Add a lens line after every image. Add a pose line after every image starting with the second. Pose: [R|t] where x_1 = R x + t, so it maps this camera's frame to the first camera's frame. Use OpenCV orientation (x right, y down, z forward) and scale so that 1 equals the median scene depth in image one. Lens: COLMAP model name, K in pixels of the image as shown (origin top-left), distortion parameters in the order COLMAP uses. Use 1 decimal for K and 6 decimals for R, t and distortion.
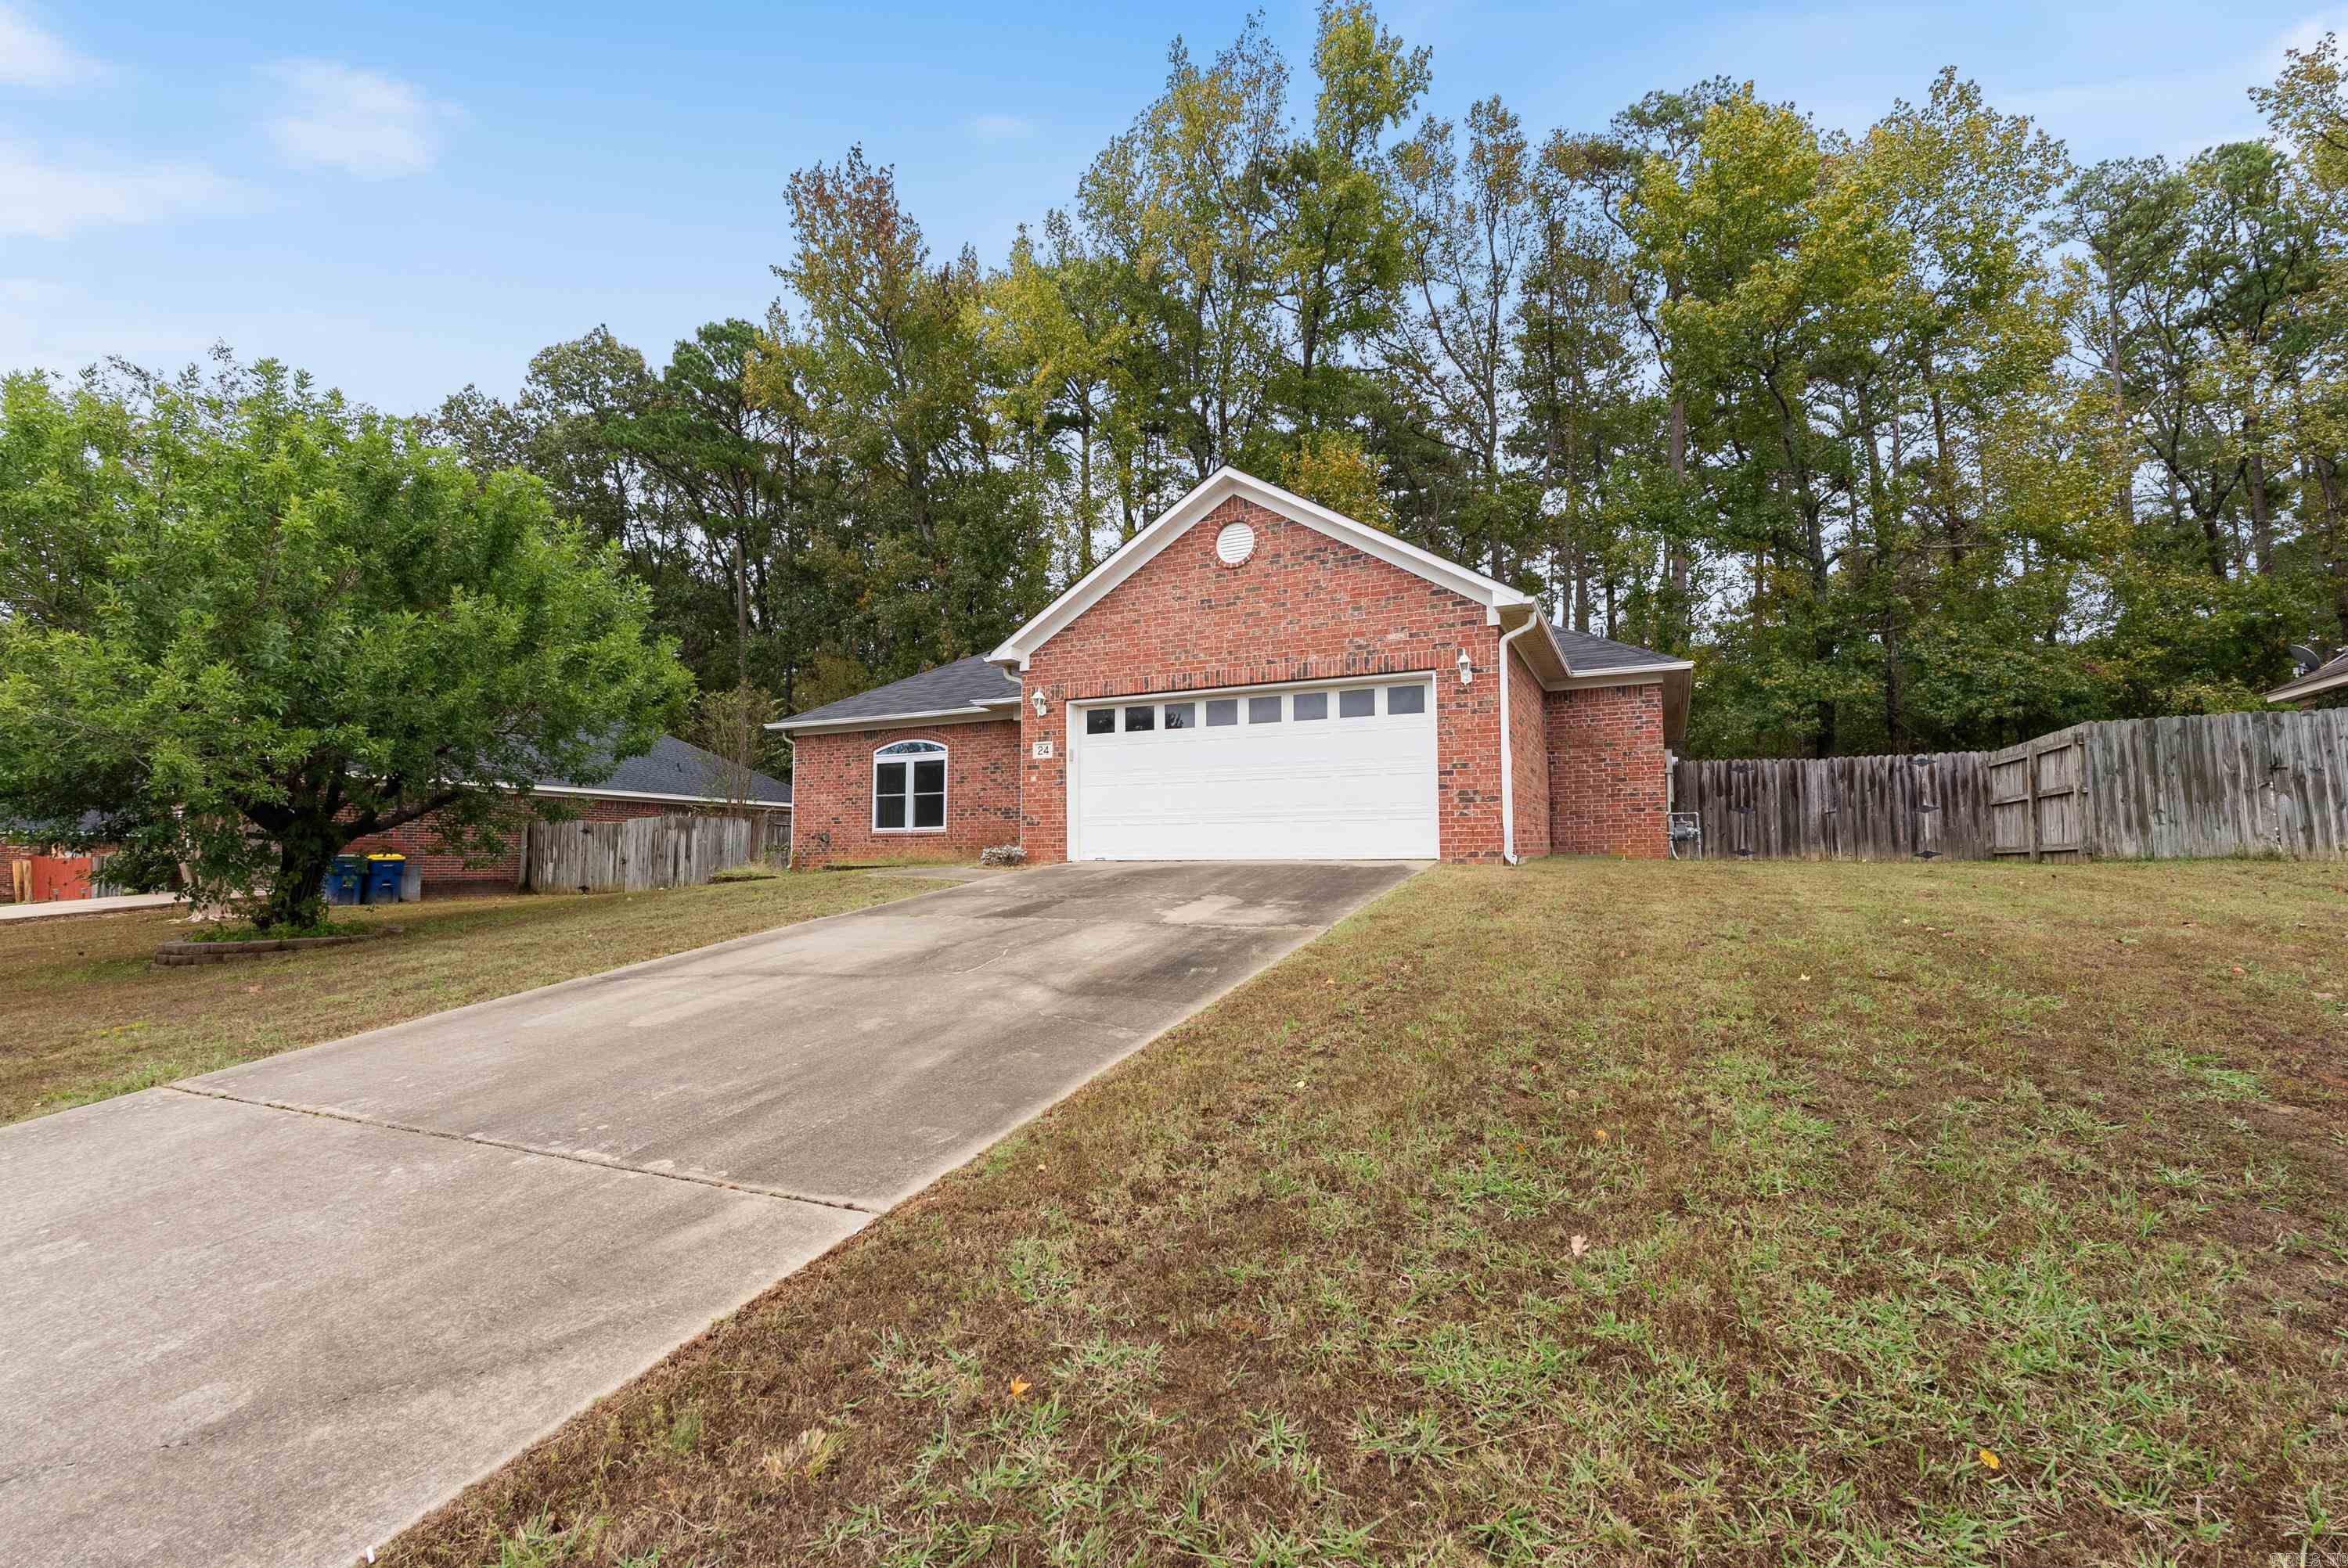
lens RADIAL K [[1097.2, 0, 1174.0], [0, 1097.2, 784.0], [0, 0, 1]] dist [0.000327, 0.000055]
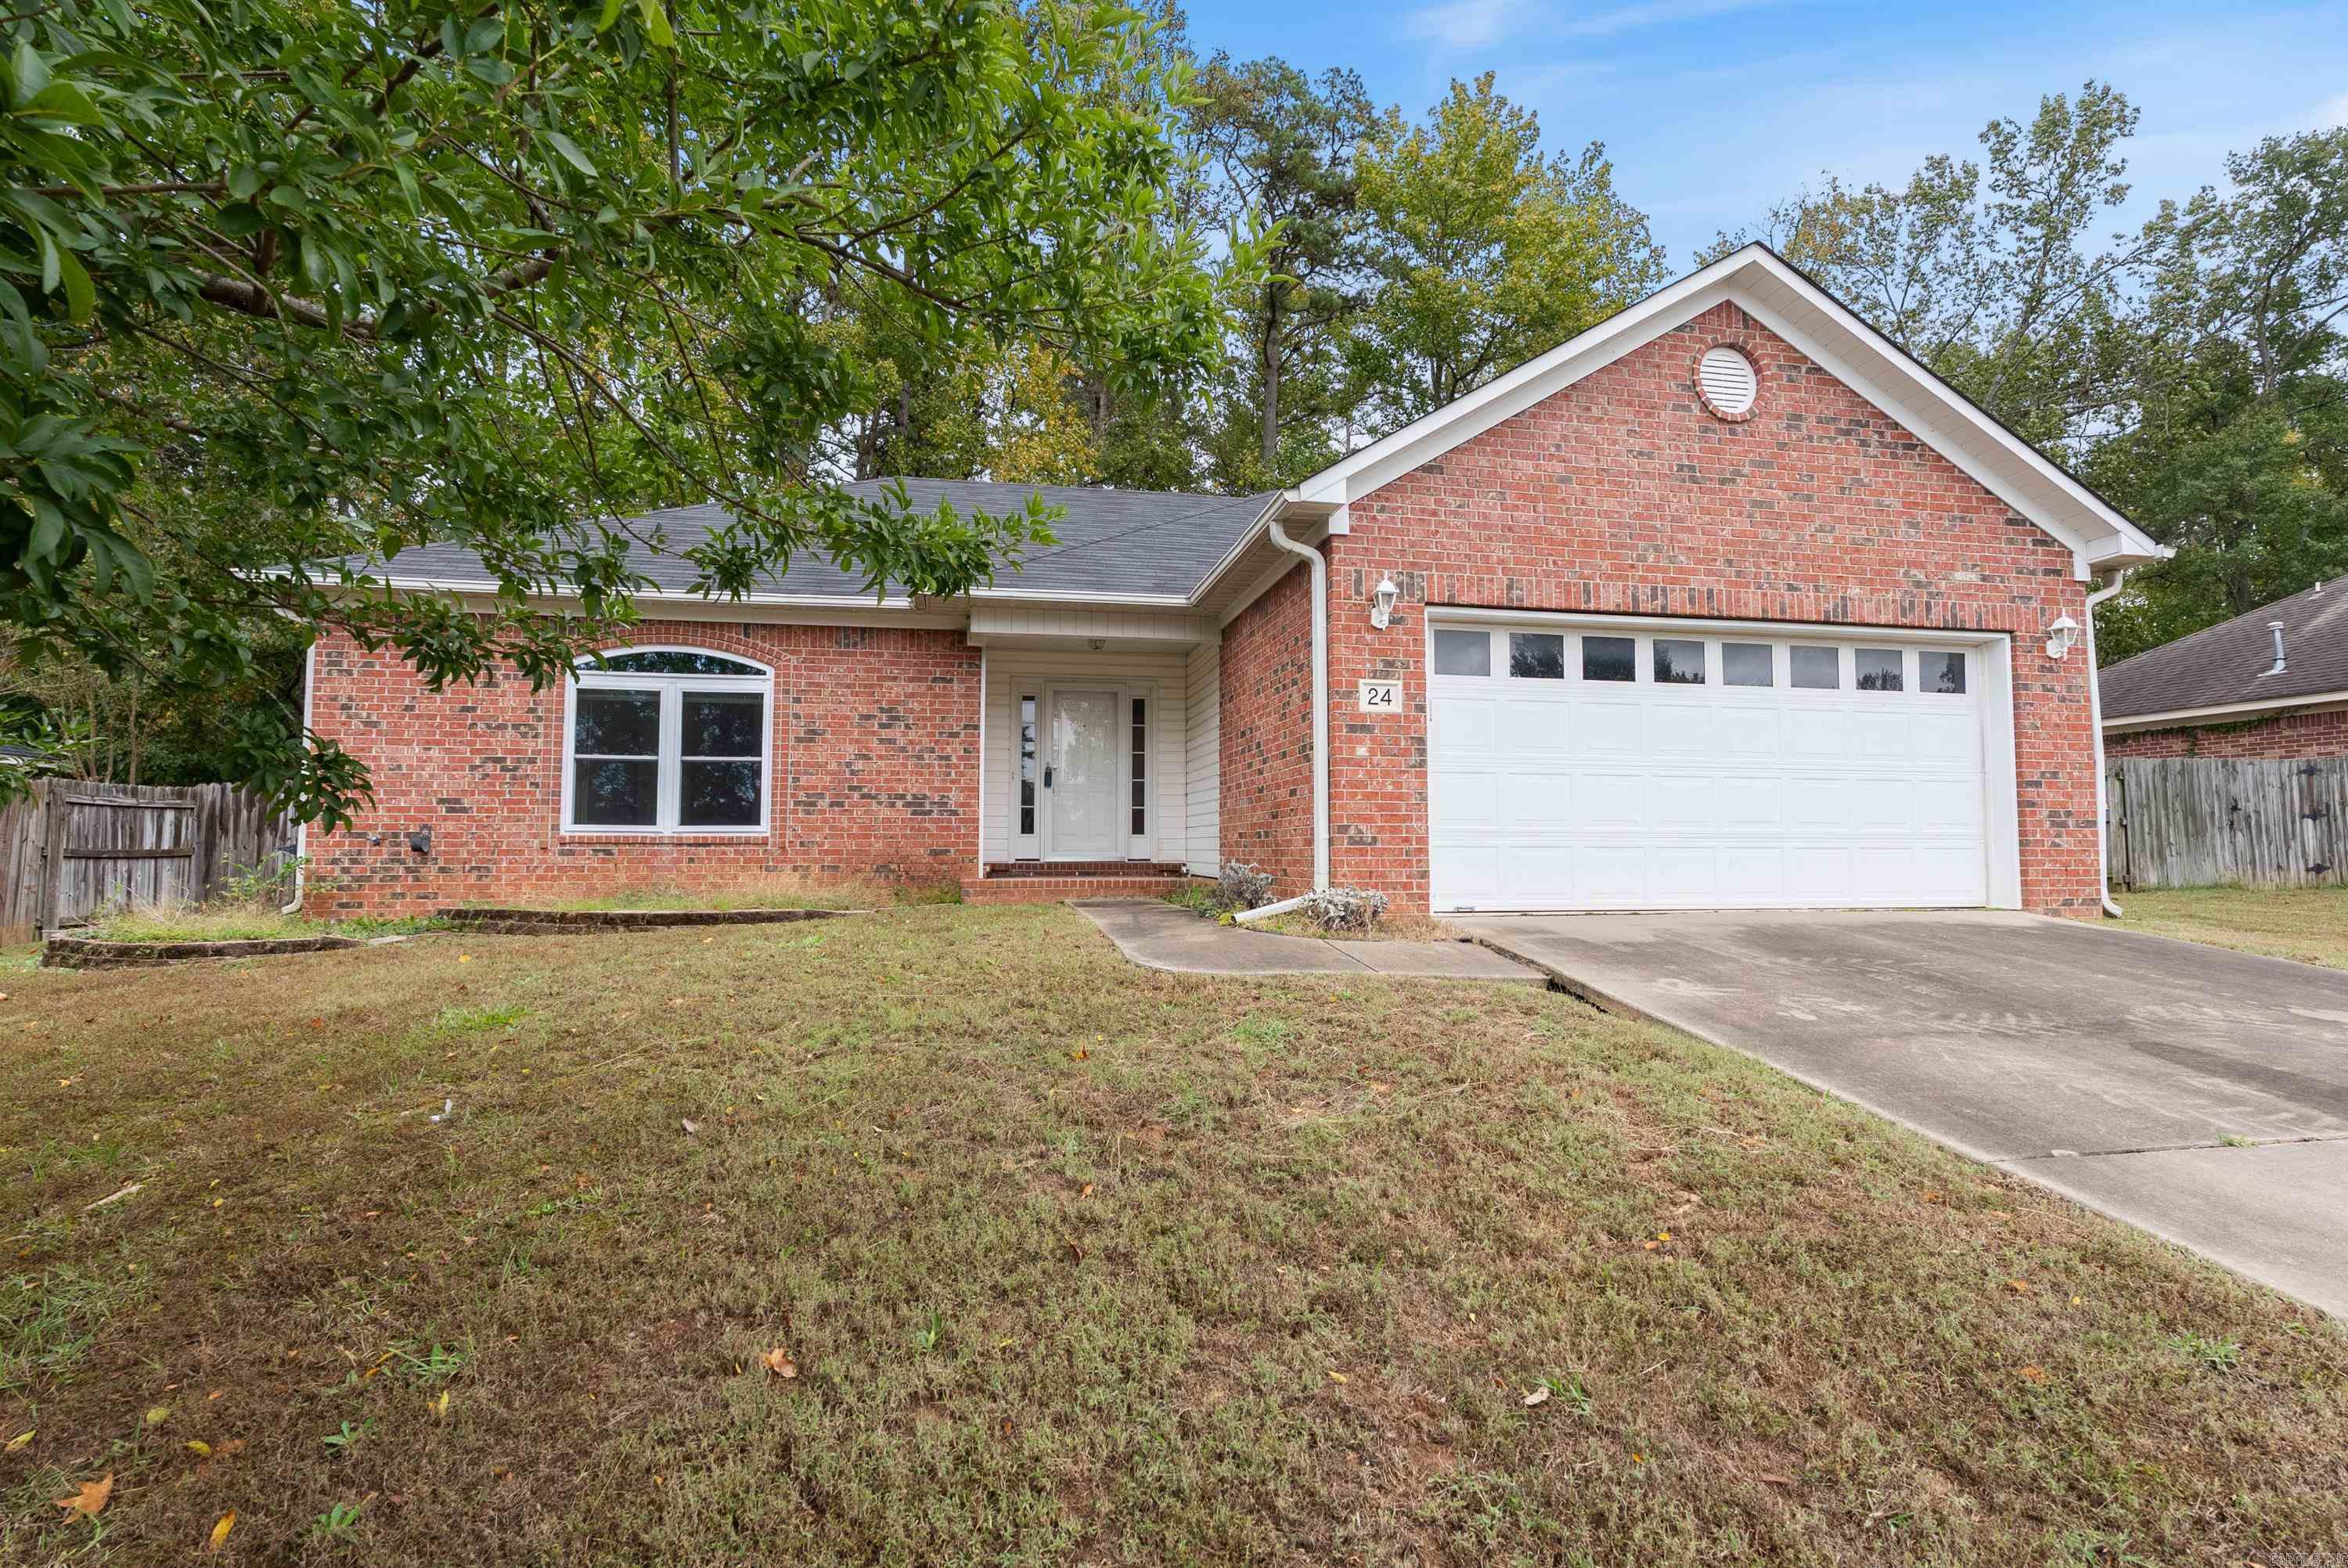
lens RADIAL K [[1118.4, 0, 1174.0], [0, 1118.4, 784.0], [0, 0, 1]] dist [-0.000077, 0.000170]
pose [[0.786528, 0.041026, 0.616190, -0.513023], [-0.049766, 0.998756, -0.002975, 0.015868], [-0.615546, -0.028326, 0.787592, 0.653045]]
